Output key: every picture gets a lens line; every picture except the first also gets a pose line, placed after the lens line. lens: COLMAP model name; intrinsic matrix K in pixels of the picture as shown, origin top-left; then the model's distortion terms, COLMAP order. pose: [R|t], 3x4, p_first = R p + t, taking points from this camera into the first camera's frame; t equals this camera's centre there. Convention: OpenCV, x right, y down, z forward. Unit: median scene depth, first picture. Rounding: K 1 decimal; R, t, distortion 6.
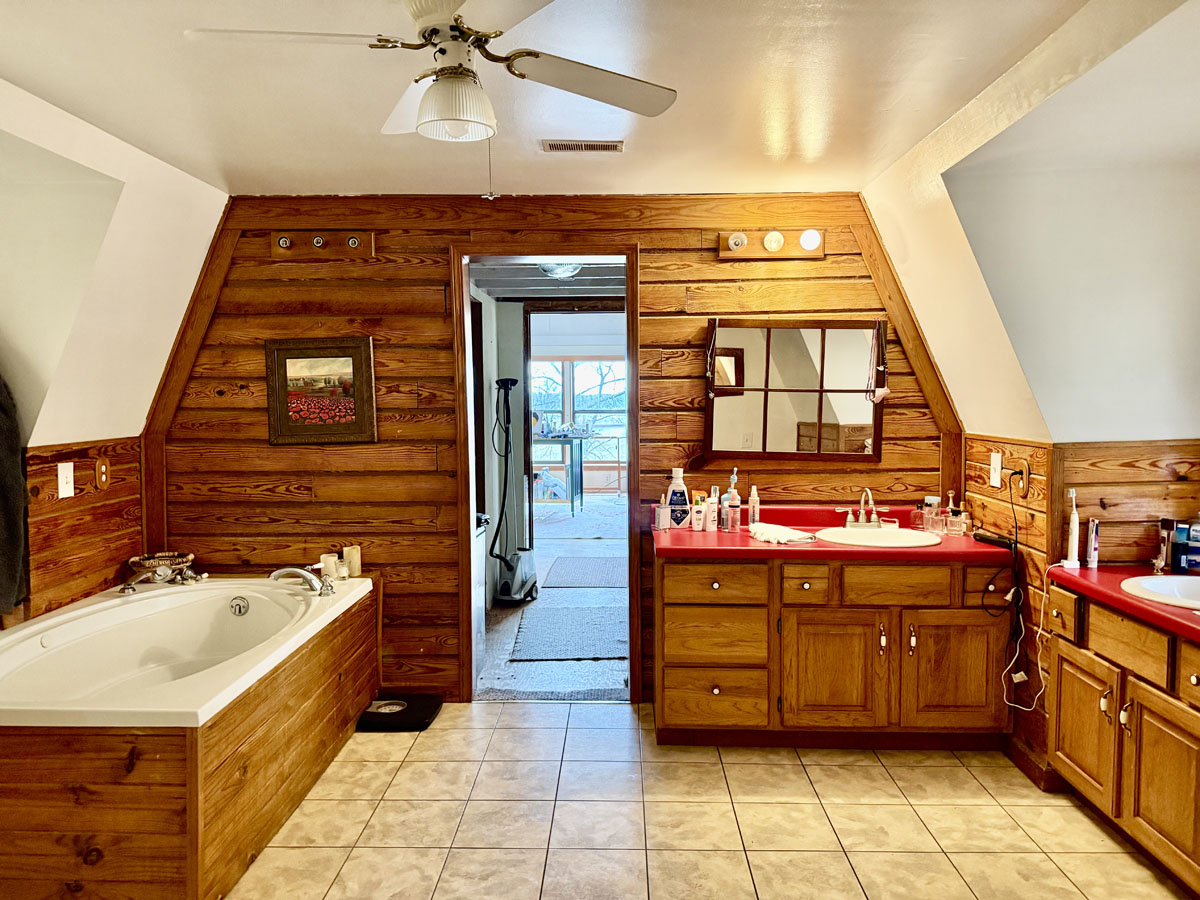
lens RADIAL K [[842.9, 0, 600.0], [0, 842.9, 450.0], [0, 0, 1]] dist [0.006630, -0.004113]
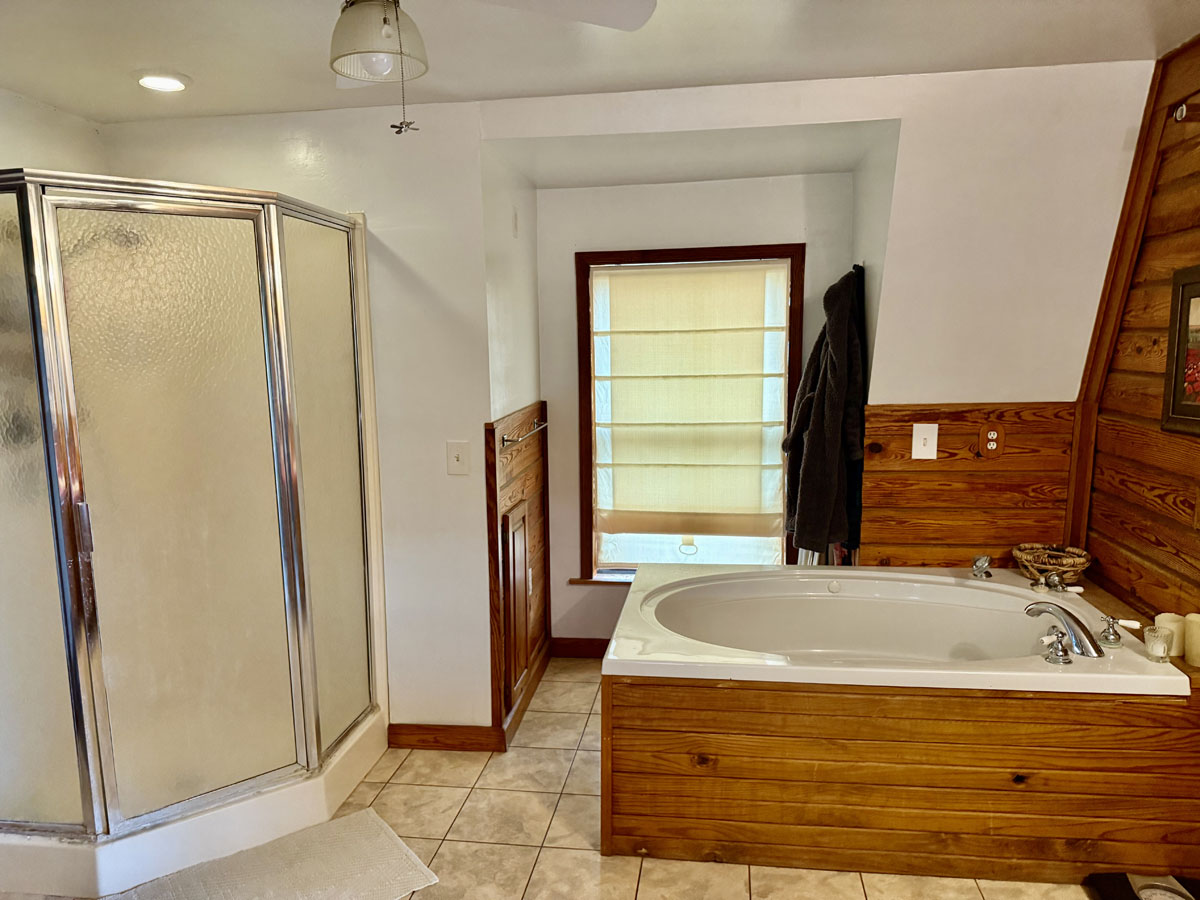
lens RADIAL K [[842.9, 0, 600.0], [0, 842.9, 450.0], [0, 0, 1]] dist [0.006630, -0.004113]
pose [[-0.108144, 0.133585, -0.985119, 0.339935], [-0.047681, 0.989093, 0.139358, -0.067250], [0.992991, 0.062042, -0.100595, 0.677846]]
